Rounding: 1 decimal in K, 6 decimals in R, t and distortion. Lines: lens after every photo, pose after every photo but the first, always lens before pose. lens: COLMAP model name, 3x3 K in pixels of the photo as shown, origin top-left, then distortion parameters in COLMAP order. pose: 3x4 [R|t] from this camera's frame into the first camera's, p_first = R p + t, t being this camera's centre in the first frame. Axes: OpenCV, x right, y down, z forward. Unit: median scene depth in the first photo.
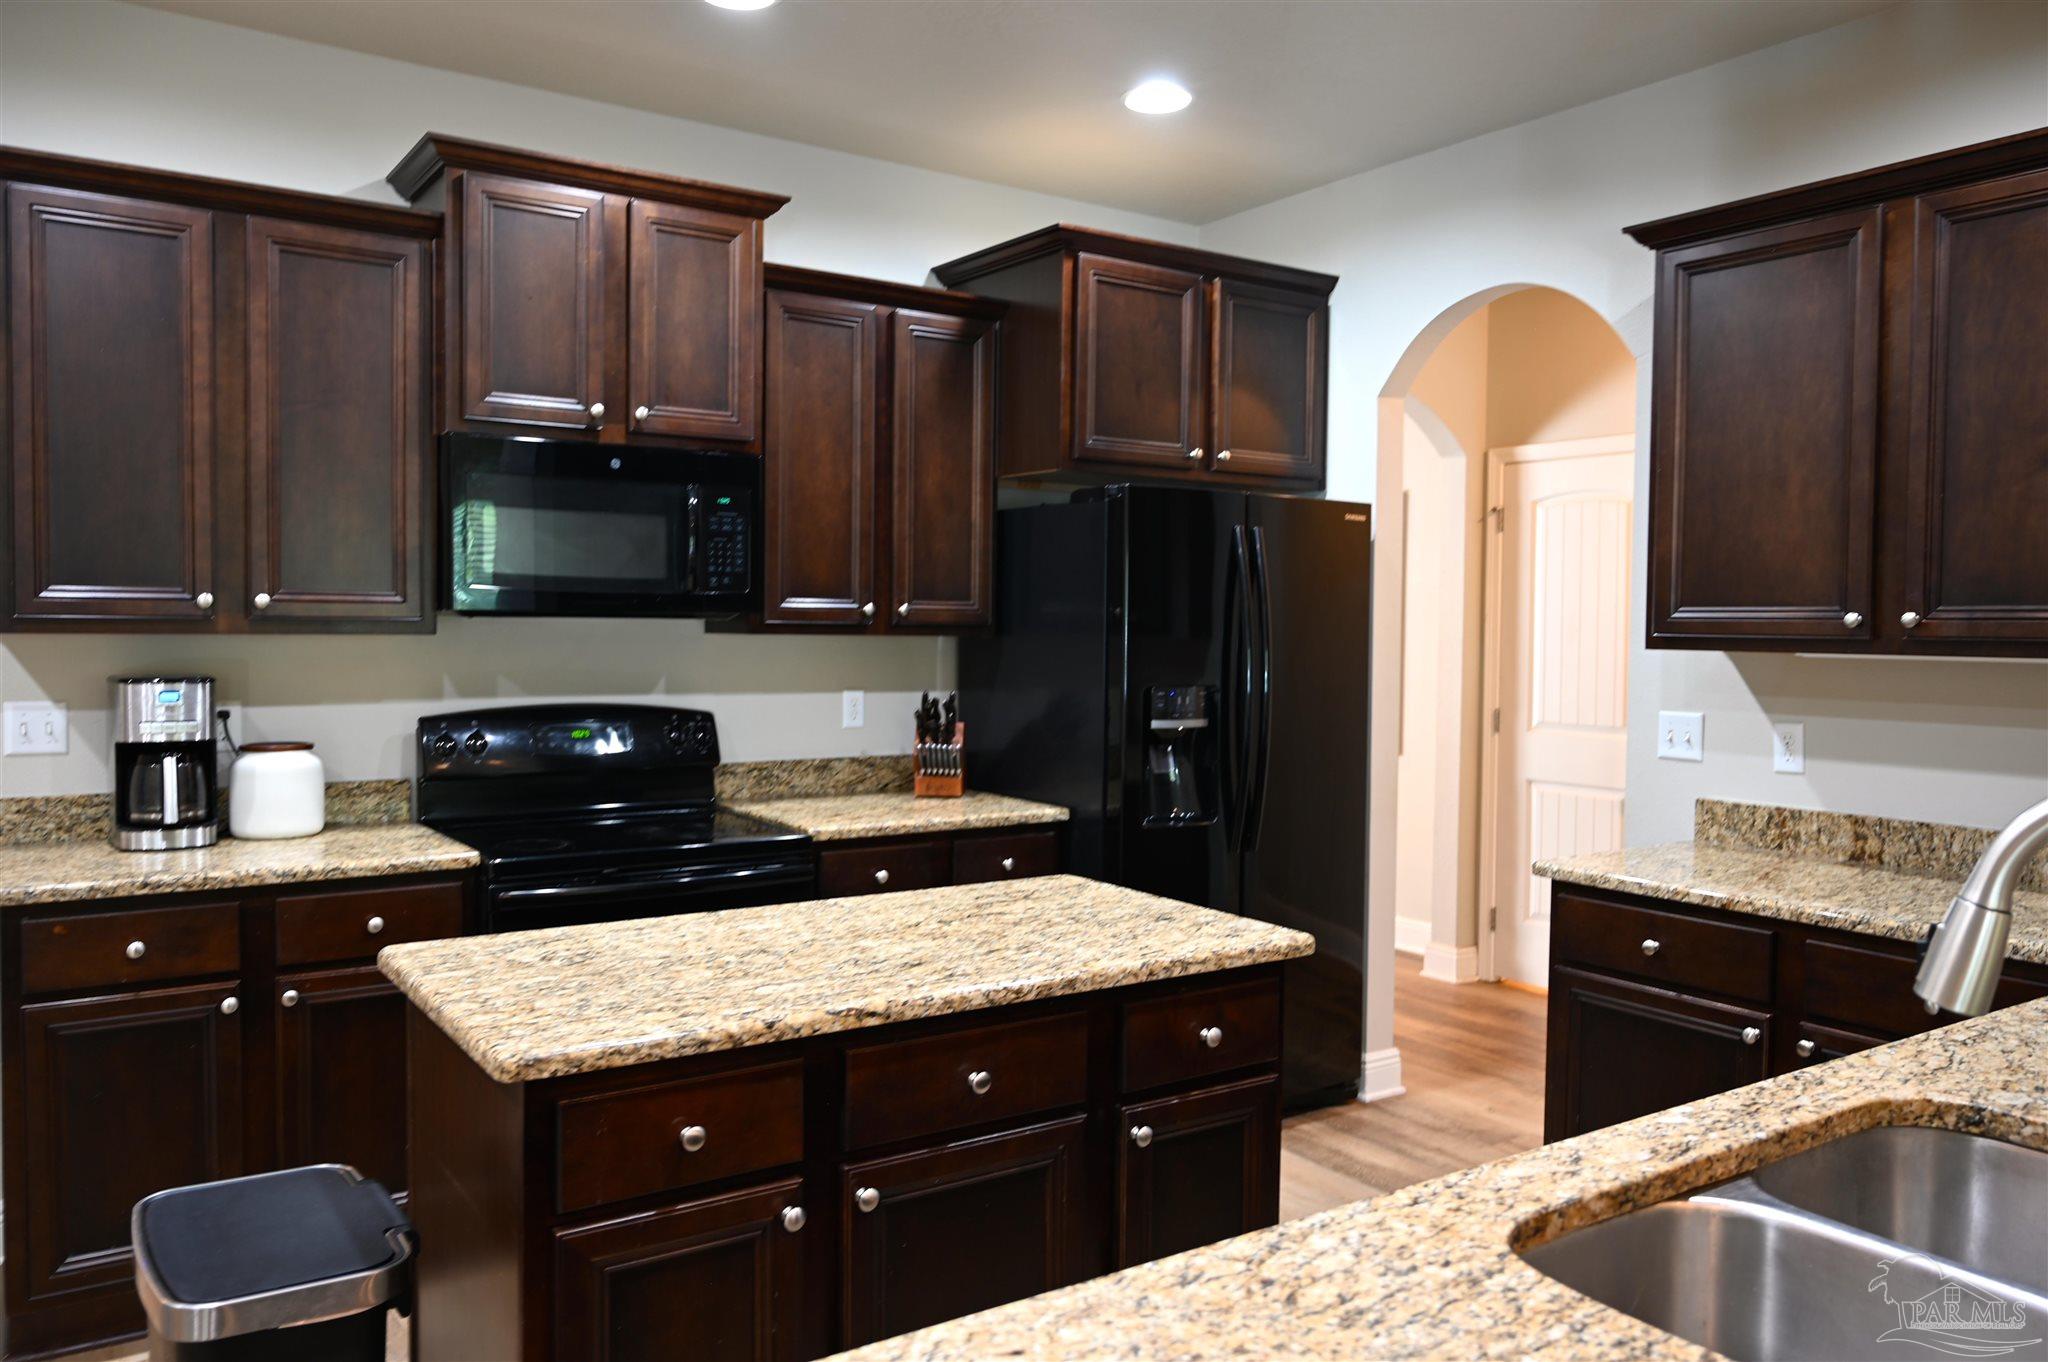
lens RADIAL K [[1458.7, 0, 1024.0], [0, 1458.7, 681.0], [0, 0, 1]] dist [-0.000460, -0.001112]
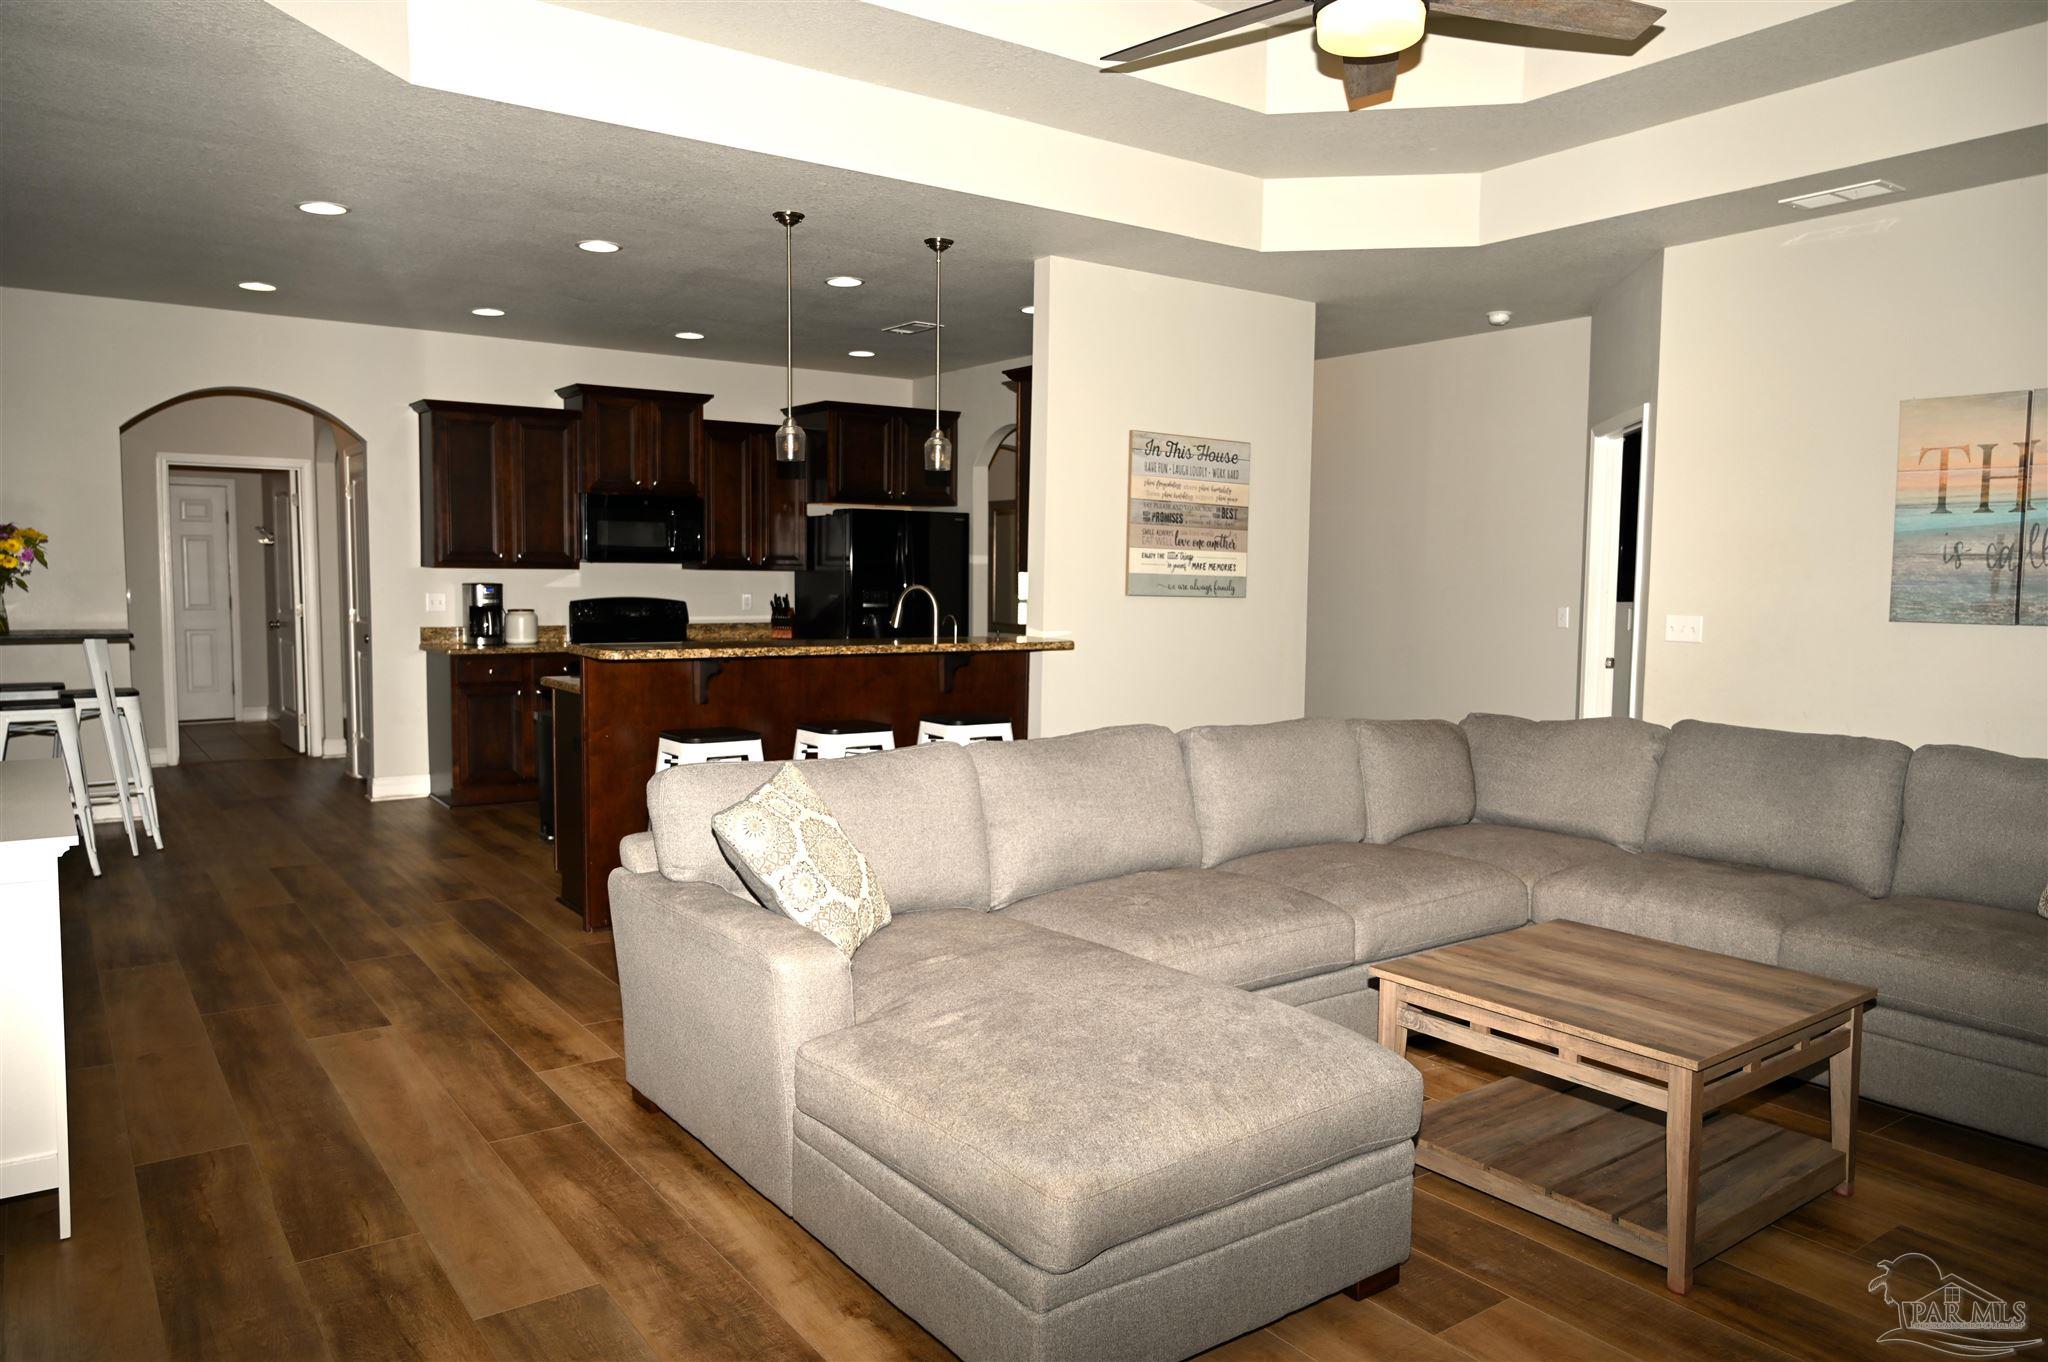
lens RADIAL K [[1376.8, 0, 1019.3], [0, 1376.8, 687.5], [0, 0, 1]] dist [-0.003444, -0.003322]
pose [[0.999938, -0.001808, 0.011031, 0.363422], [0.001340, 0.999104, 0.042294, 0.078369], [-0.011097, -0.042277, 0.999044, -1.492167]]
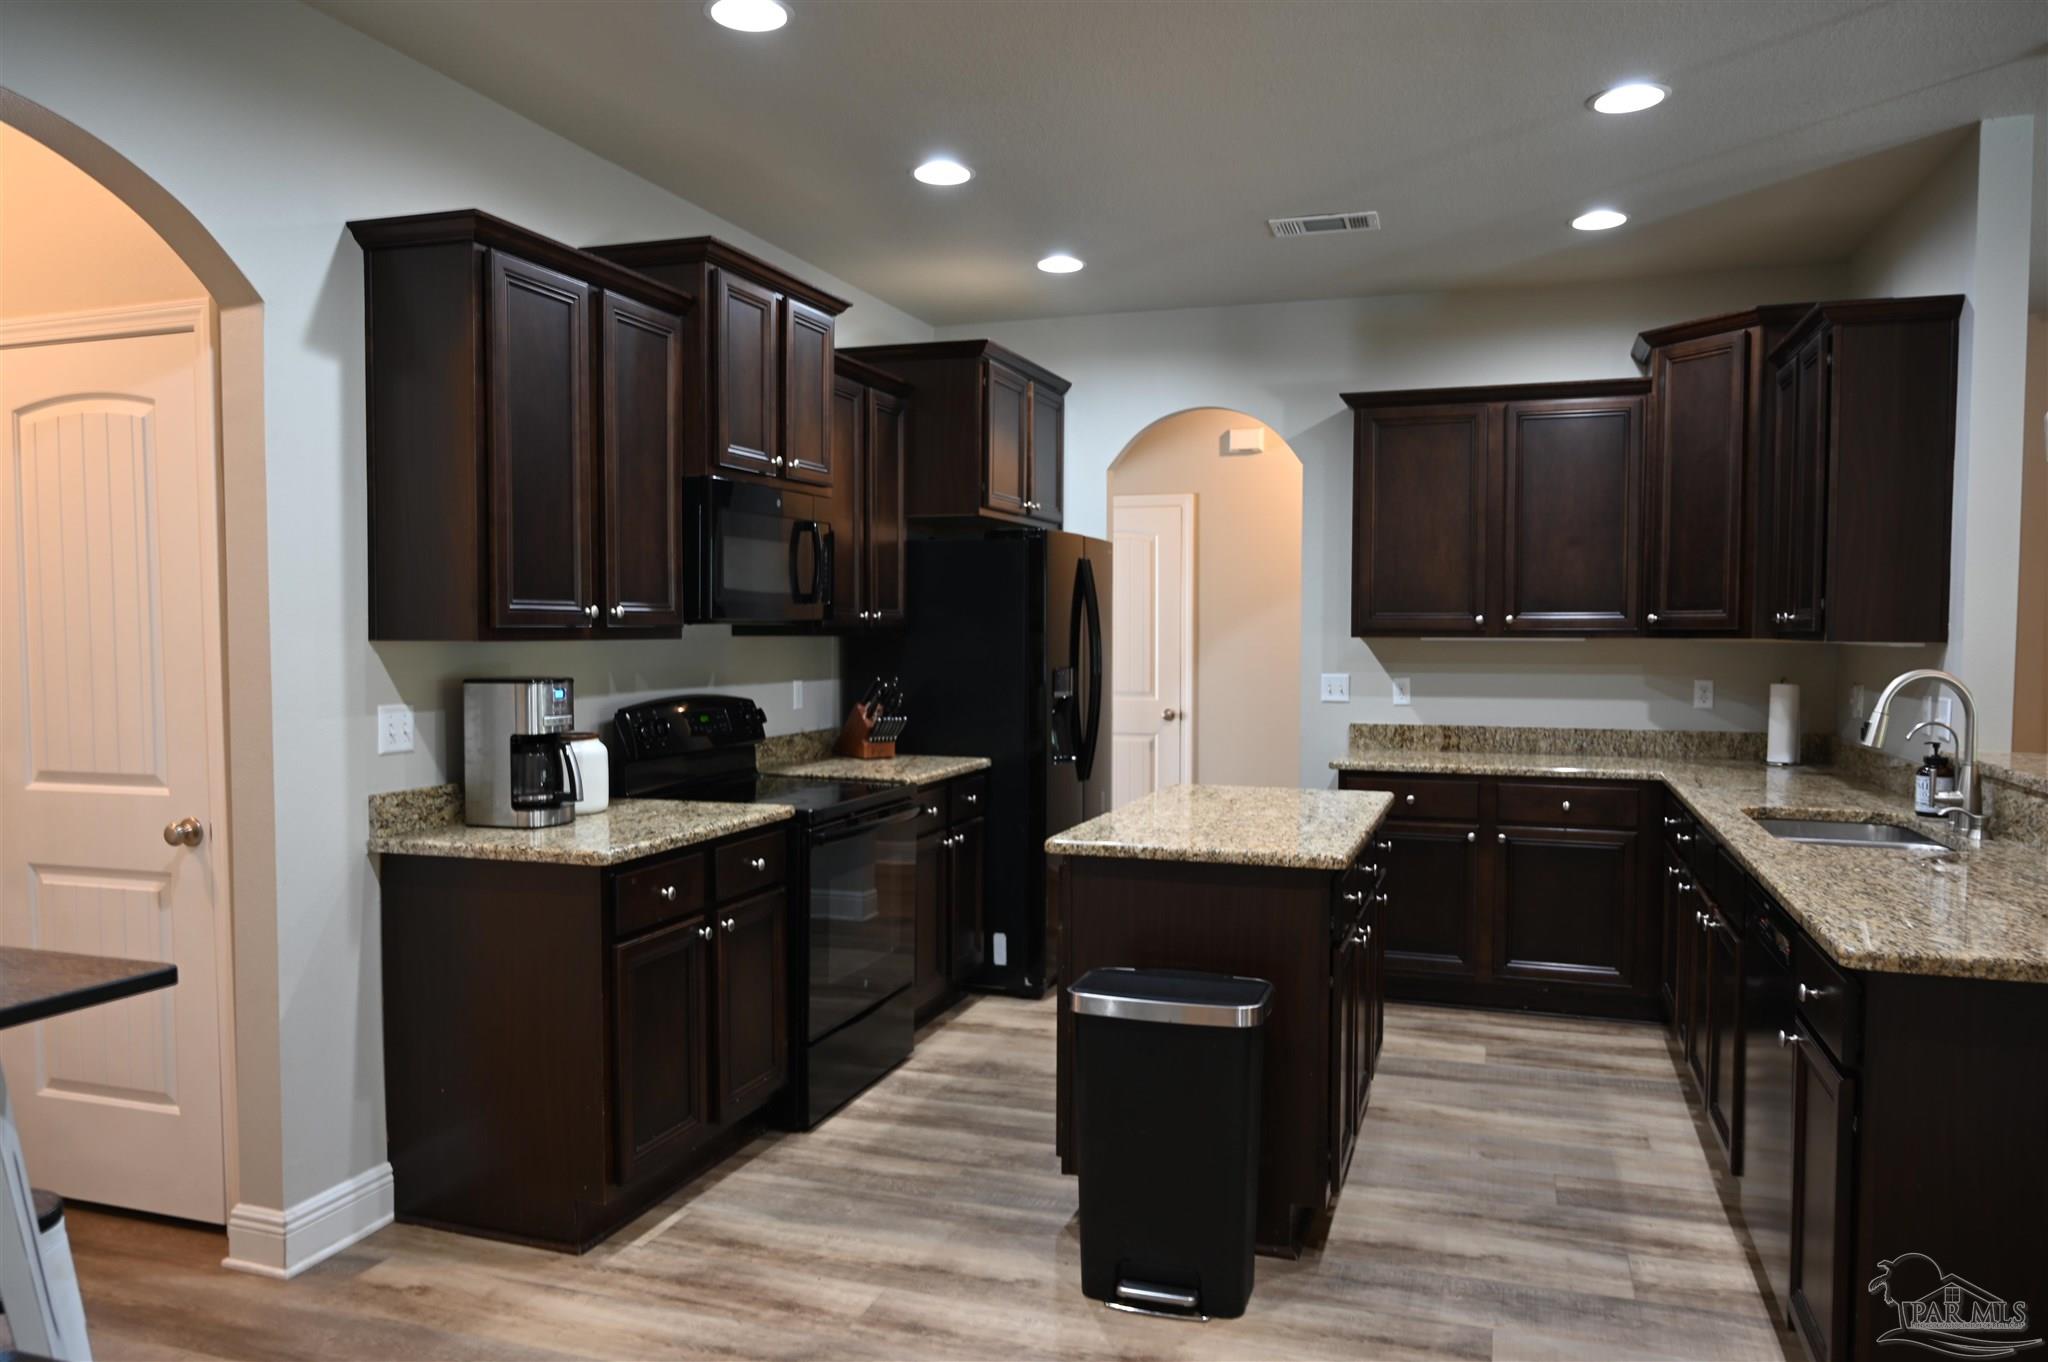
lens RADIAL K [[1376.8, 0, 1019.3], [0, 1376.8, 687.5], [0, 0, 1]] dist [-0.003444, -0.003322]
pose [[0.815407, -0.034897, 0.577835, -0.829184], [0.030643, 0.999384, 0.017113, -0.001928], [-0.578077, 0.003753, 0.815974, -0.105751]]
